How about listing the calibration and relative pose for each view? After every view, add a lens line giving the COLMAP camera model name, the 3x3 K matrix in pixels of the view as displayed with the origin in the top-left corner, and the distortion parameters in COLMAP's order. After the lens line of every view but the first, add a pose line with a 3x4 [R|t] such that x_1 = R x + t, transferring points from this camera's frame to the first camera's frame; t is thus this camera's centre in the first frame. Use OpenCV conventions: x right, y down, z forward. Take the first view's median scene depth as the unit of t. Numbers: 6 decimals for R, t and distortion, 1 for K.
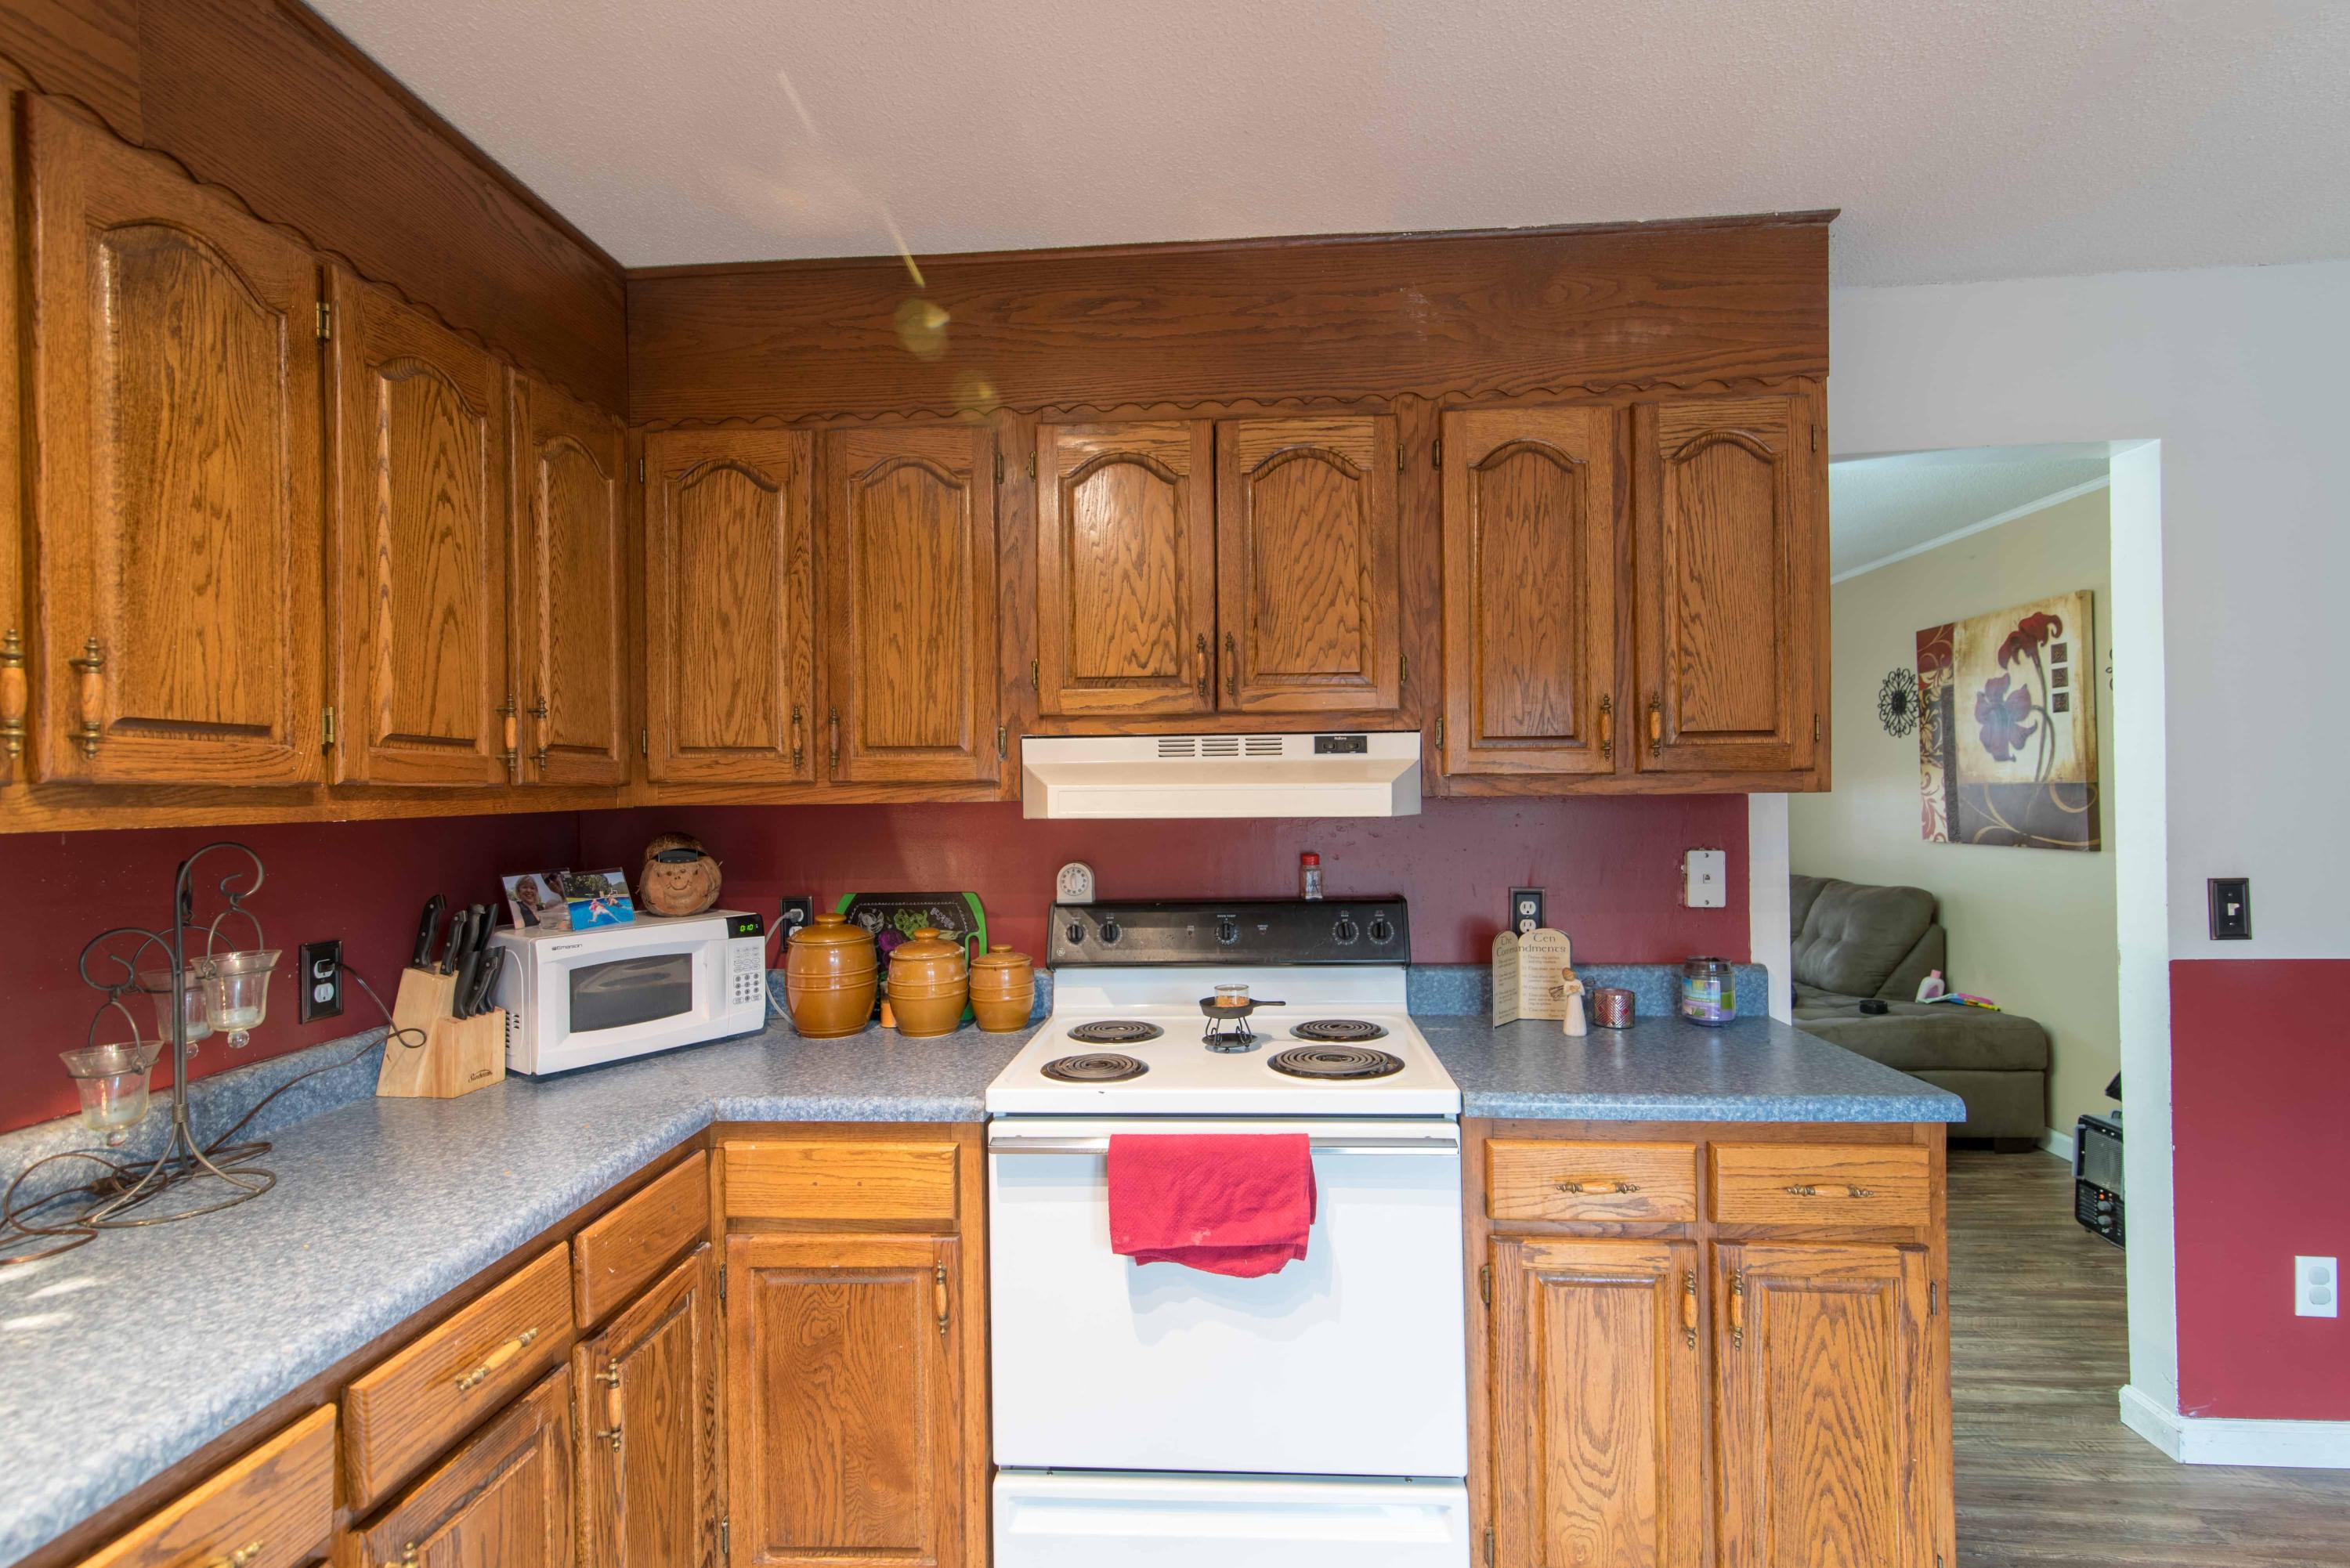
lens RADIAL K [[1062.5, 0, 1175.4], [0, 1062.5, 790.4], [0, 0, 1]] dist [0.017871, -0.002544]
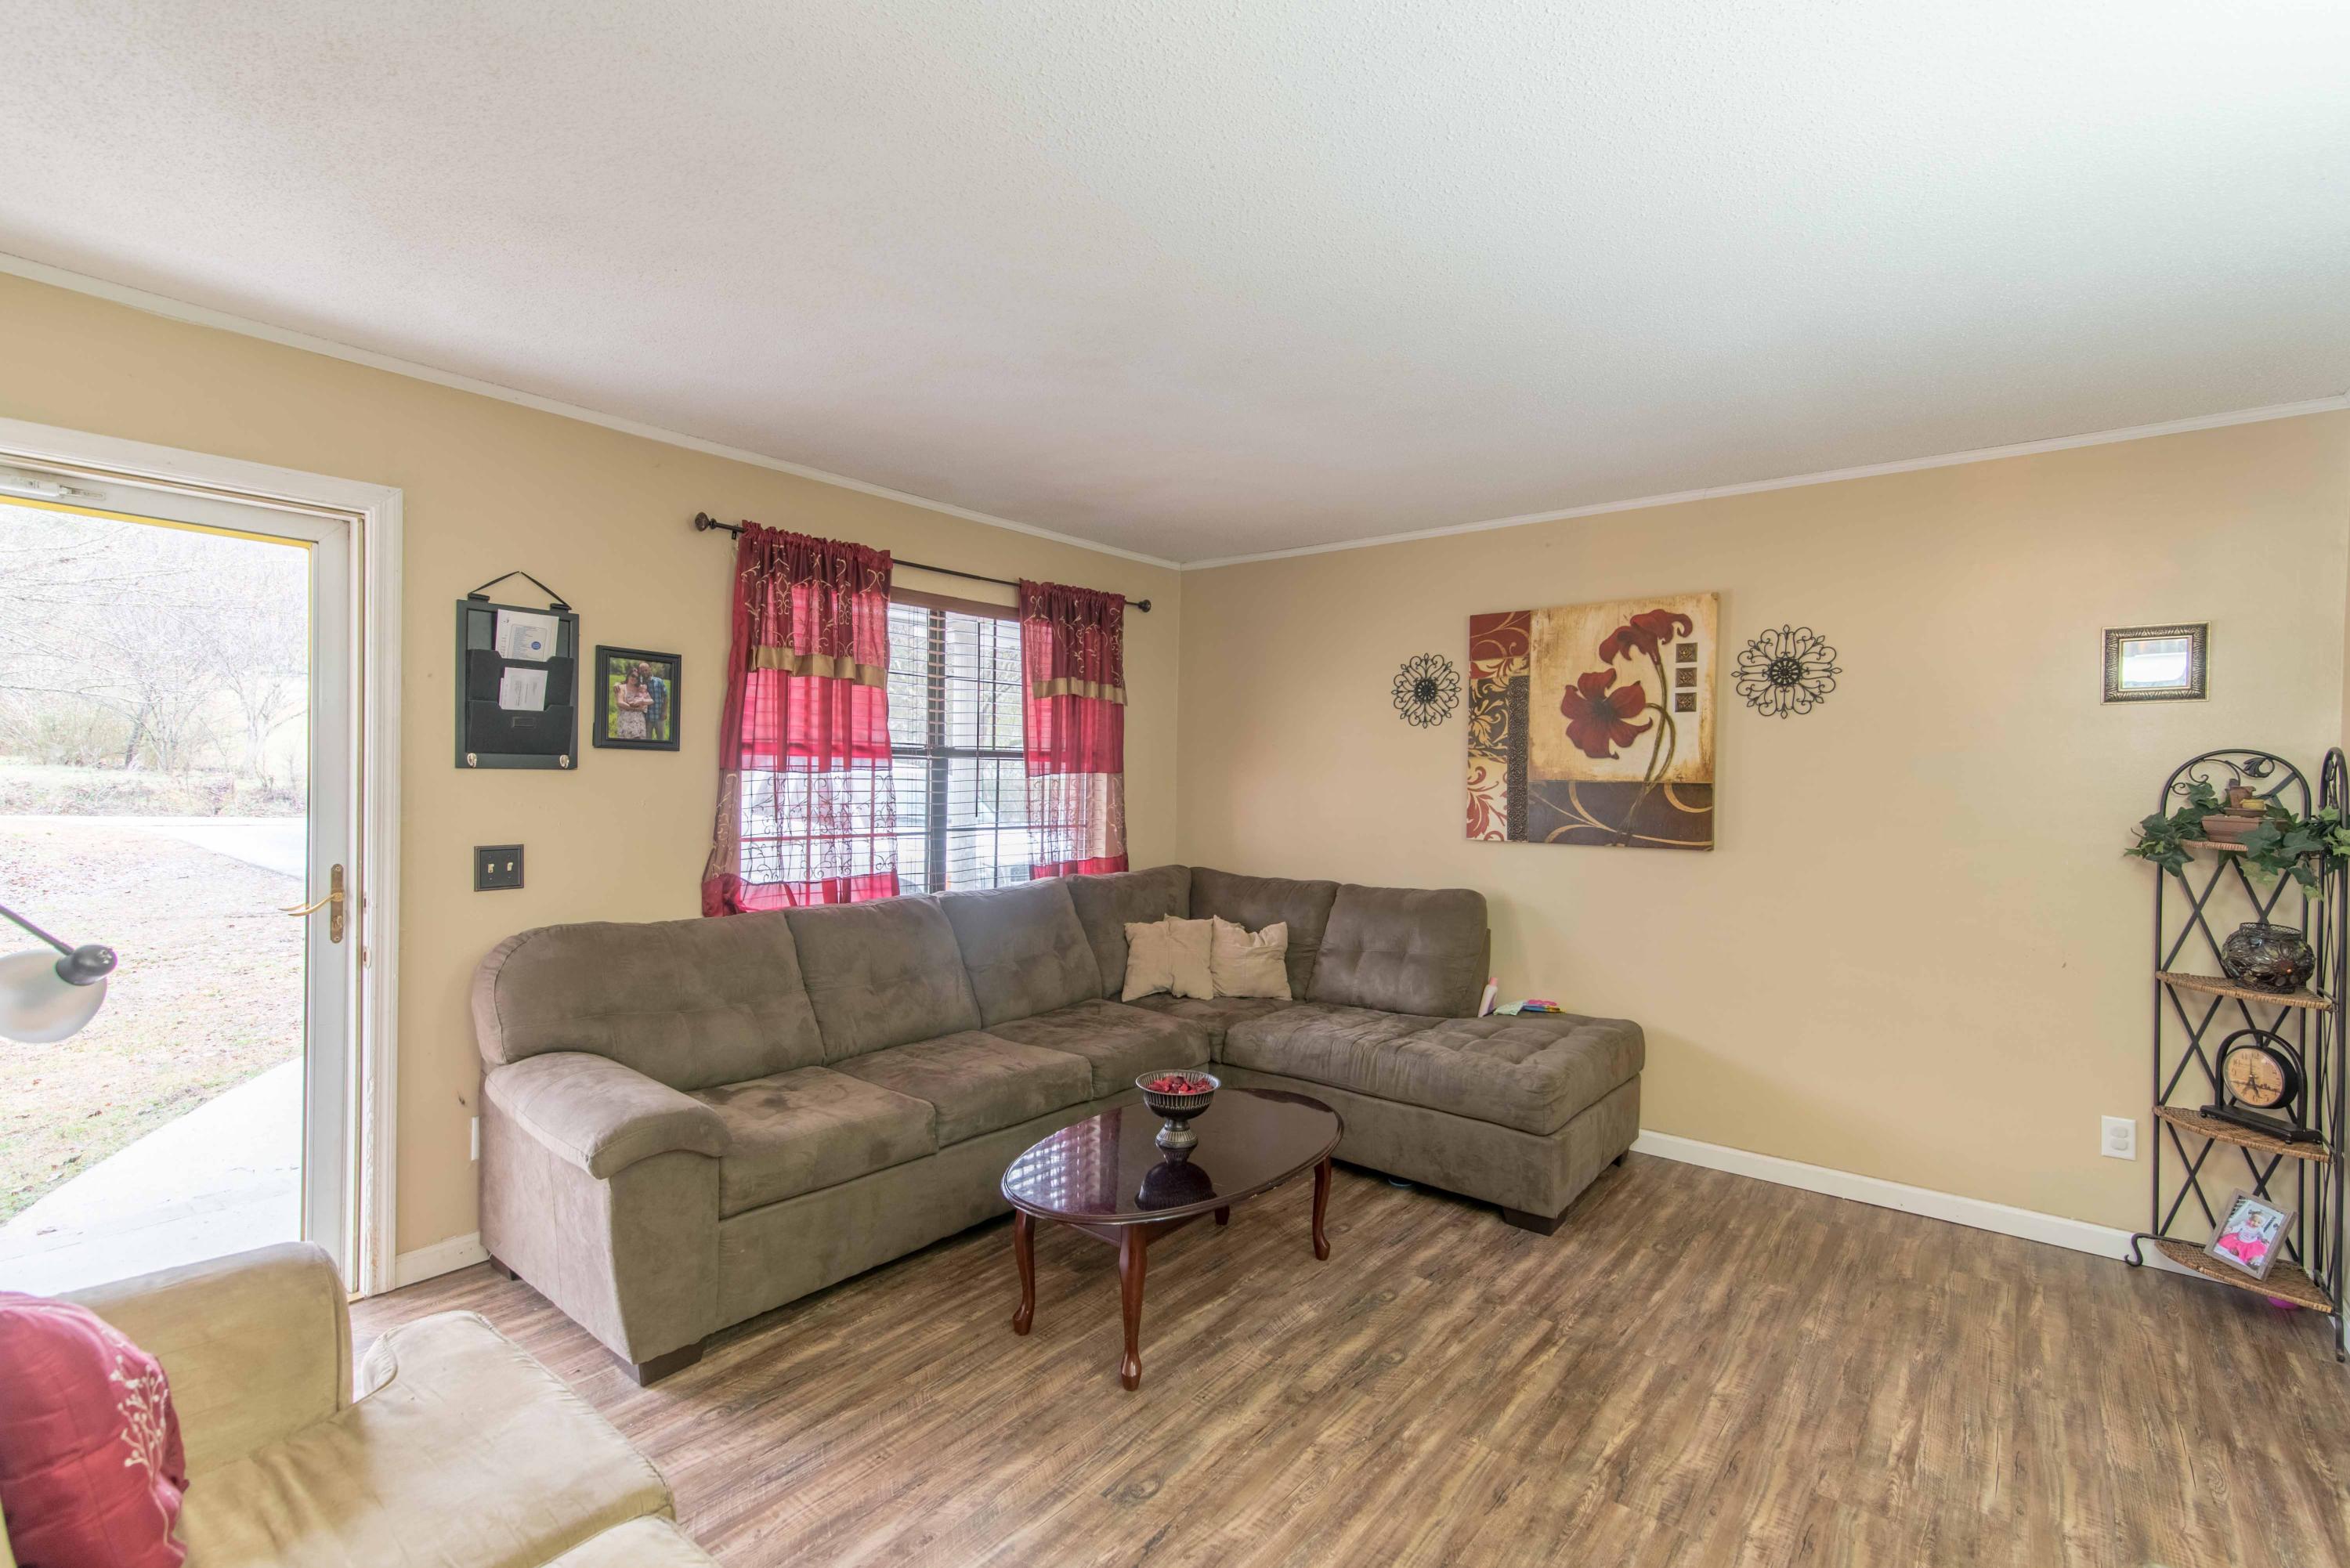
lens RADIAL K [[1062.5, 0, 1174.1], [0, 1062.5, 792.3], [0, 0, 1]] dist [0.017871, -0.002544]
pose [[0.569262, 0.010941, 0.822084, -0.244064], [-0.026308, 0.999642, 0.004913, 0.009012], [-0.821735, -0.024425, 0.569346, 0.762876]]
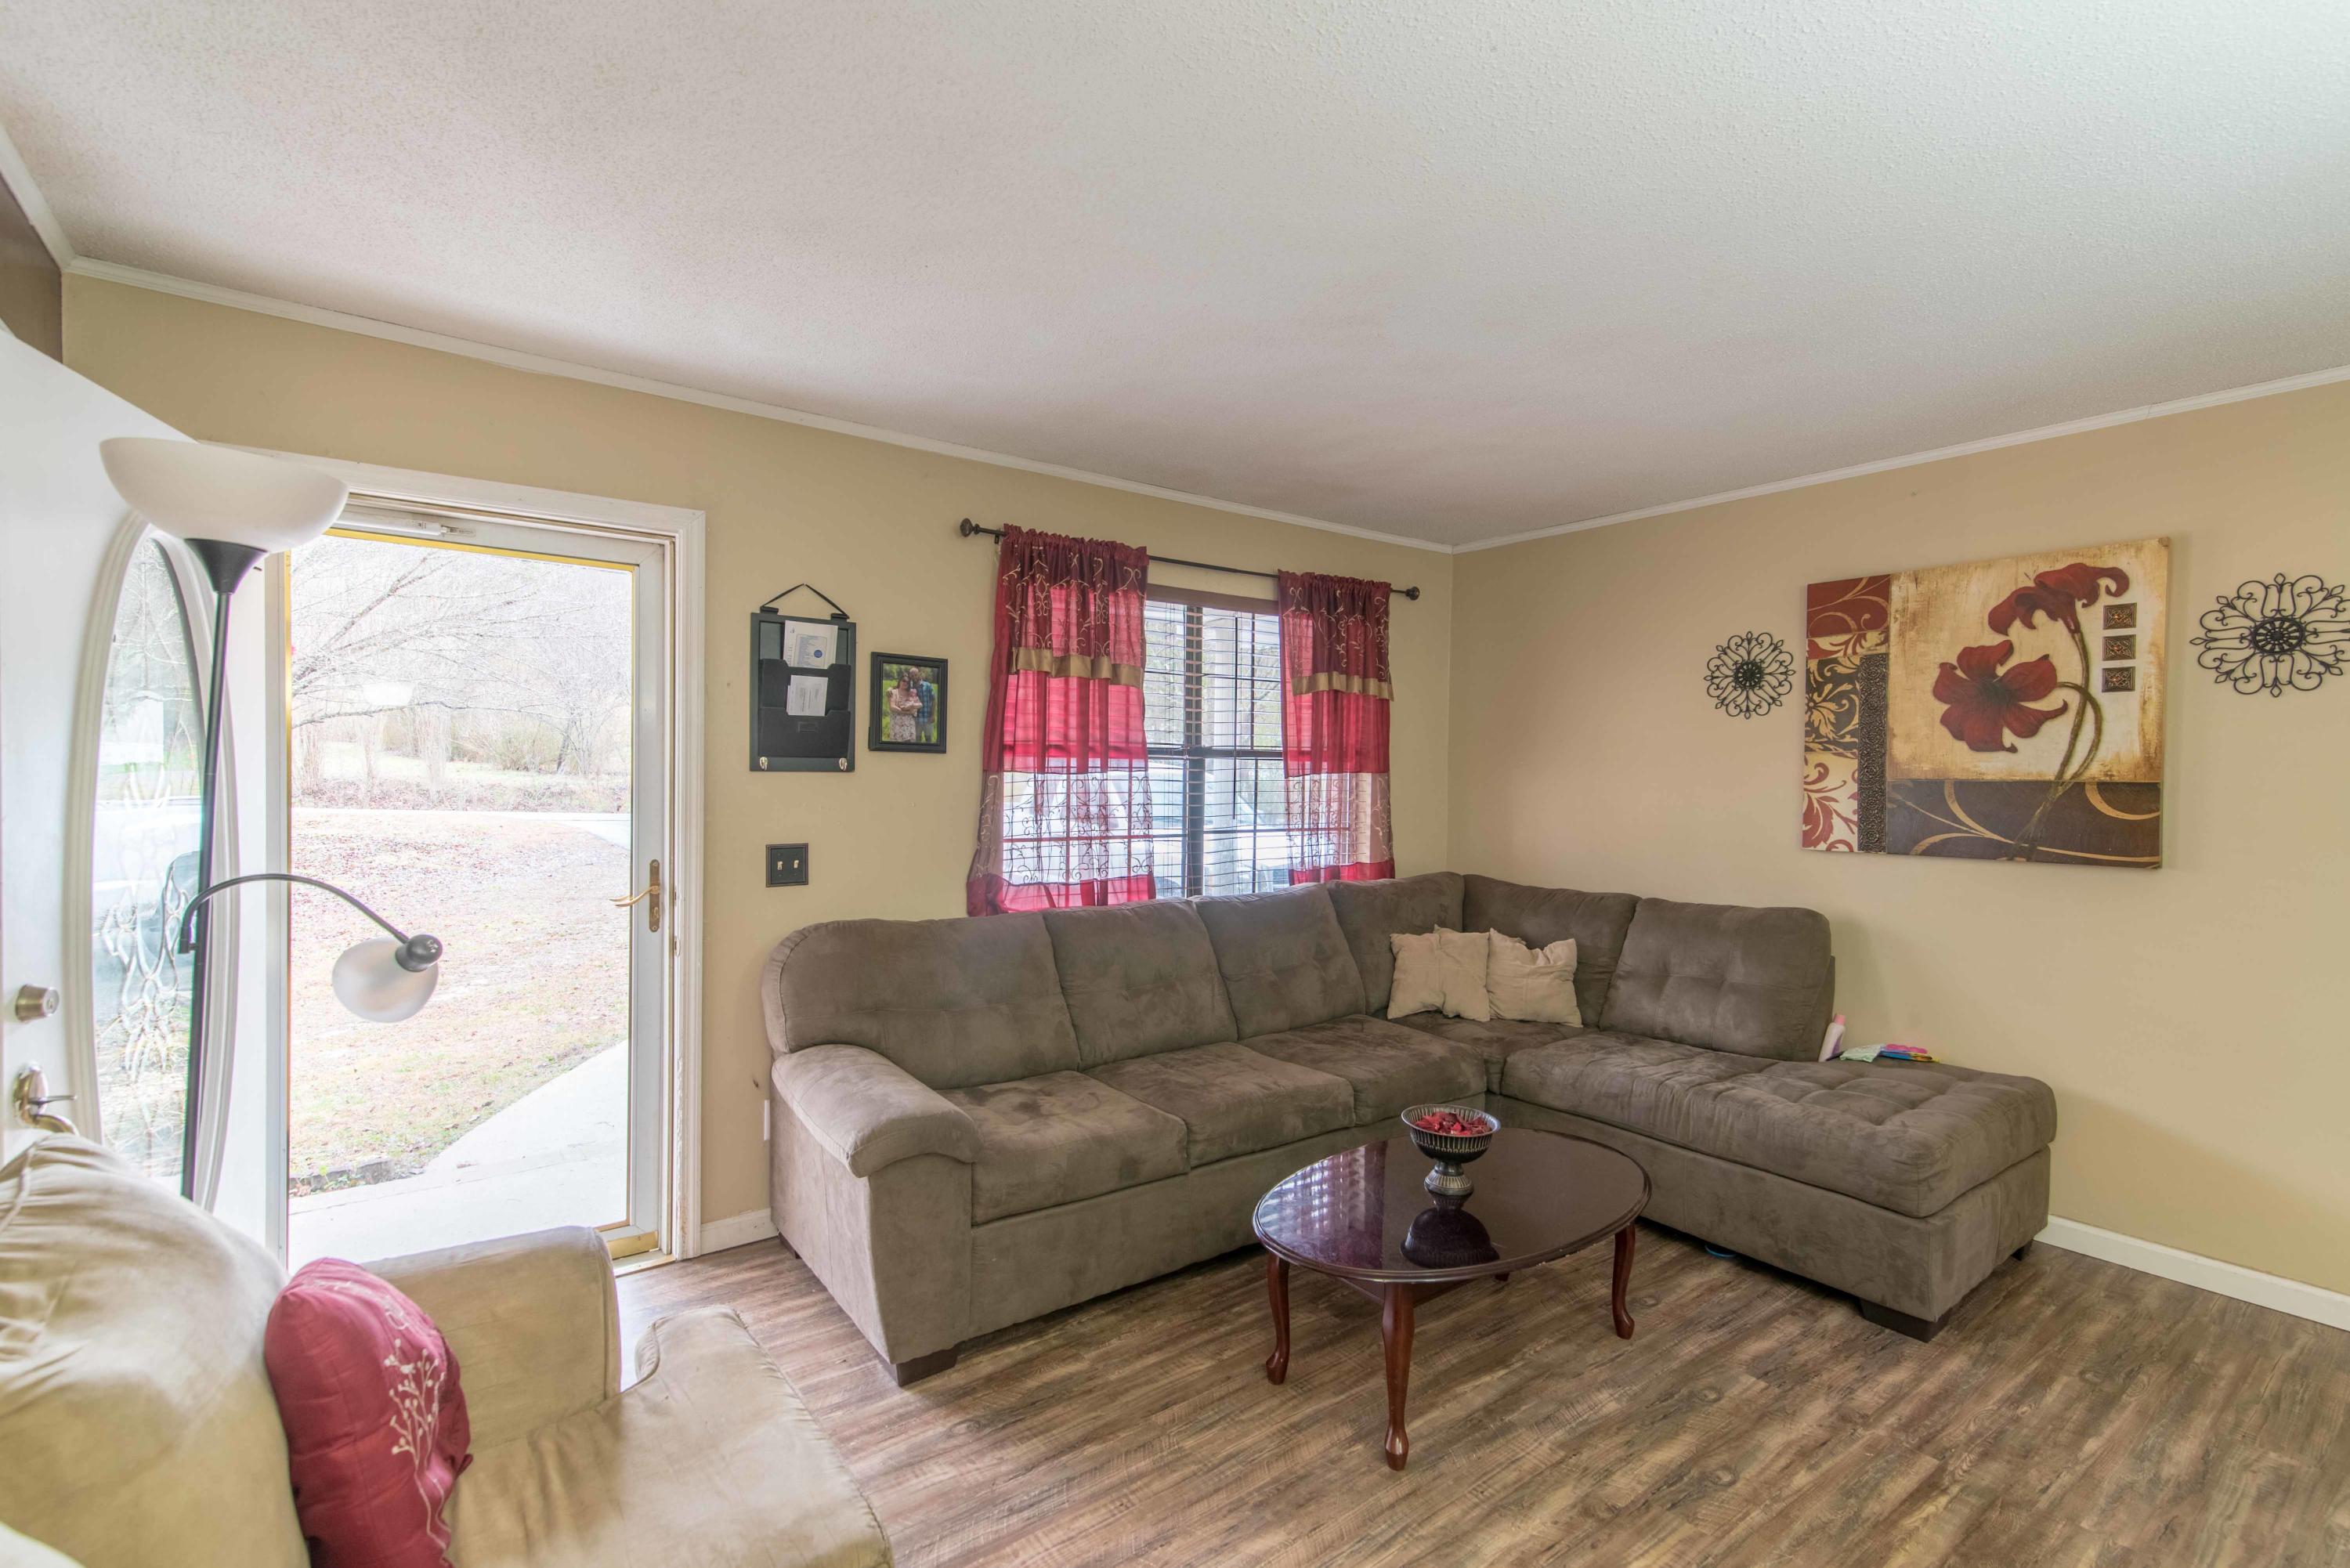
lens RADIAL K [[1062.5, 0, 1179.0], [0, 1062.5, 791.4], [0, 0, 1]] dist [0.017871, -0.002544]
pose [[0.751976, 0.011610, 0.659088, -0.196566], [-0.024296, 0.999654, 0.010111, 0.008399], [-0.658742, -0.023617, 0.751998, 0.795384]]
